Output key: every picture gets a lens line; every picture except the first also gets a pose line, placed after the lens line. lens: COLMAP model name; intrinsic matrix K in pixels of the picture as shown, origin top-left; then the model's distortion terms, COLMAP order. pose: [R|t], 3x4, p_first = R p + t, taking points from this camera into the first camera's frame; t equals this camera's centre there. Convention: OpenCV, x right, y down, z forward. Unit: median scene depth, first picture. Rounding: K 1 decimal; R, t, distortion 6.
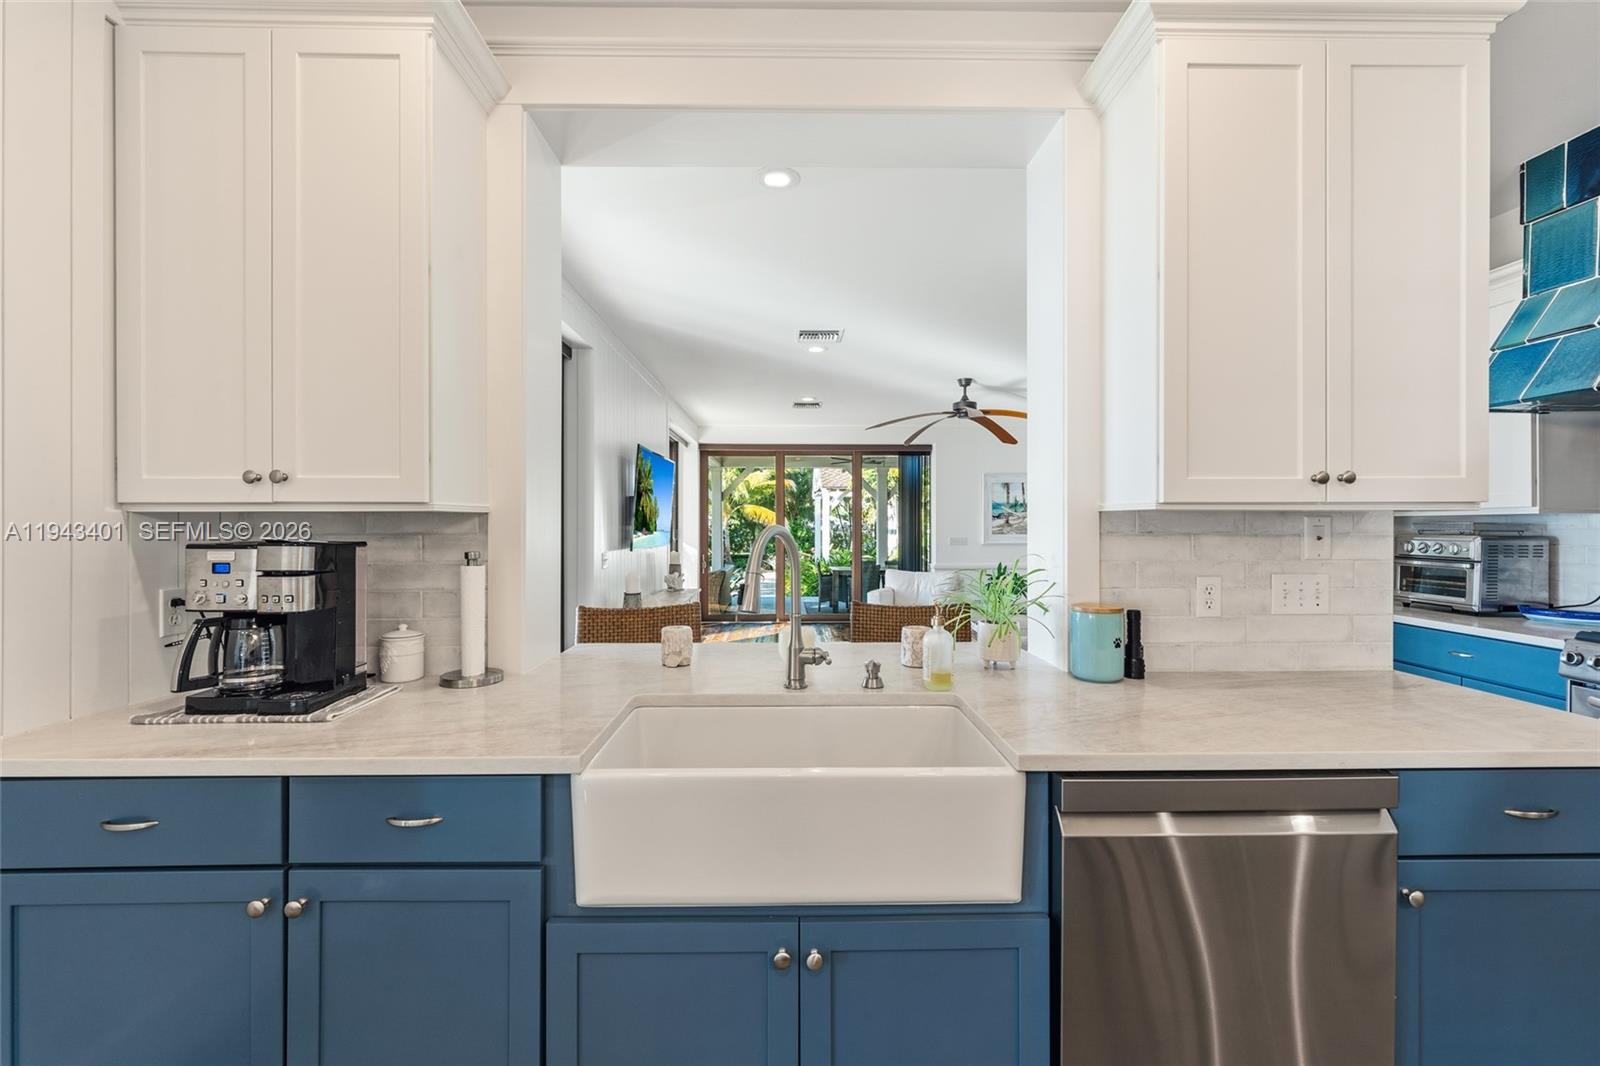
lens RADIAL K [[650.9, 0, 794.6], [0, 650.9, 526.0], [0, 0, 1]] dist [0.000686, 0.000038]
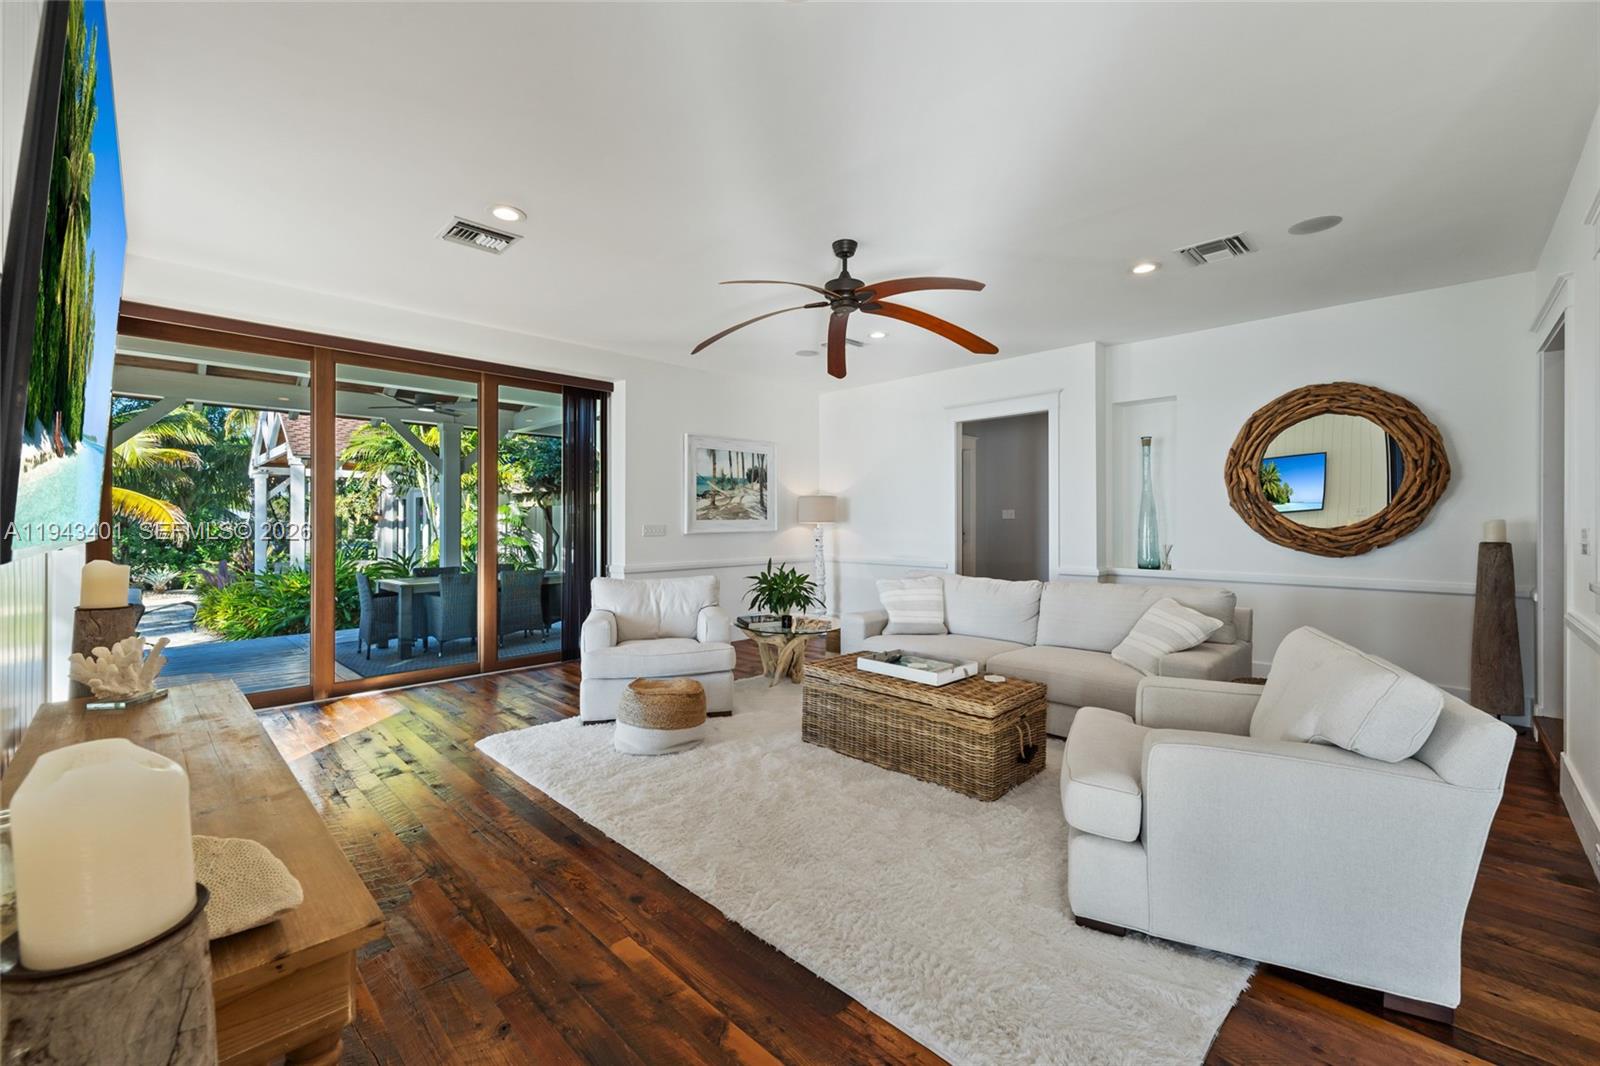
lens RADIAL K [[650.9, 0, 794.6], [0, 650.9, 526.0], [0, 0, 1]] dist [0.000686, 0.000038]
pose [[0.718302, -0.005560, 0.695709, -0.116277], [0.001791, 0.999980, 0.006144, 0.015267], [-0.695729, -0.003167, 0.718298, 0.412767]]
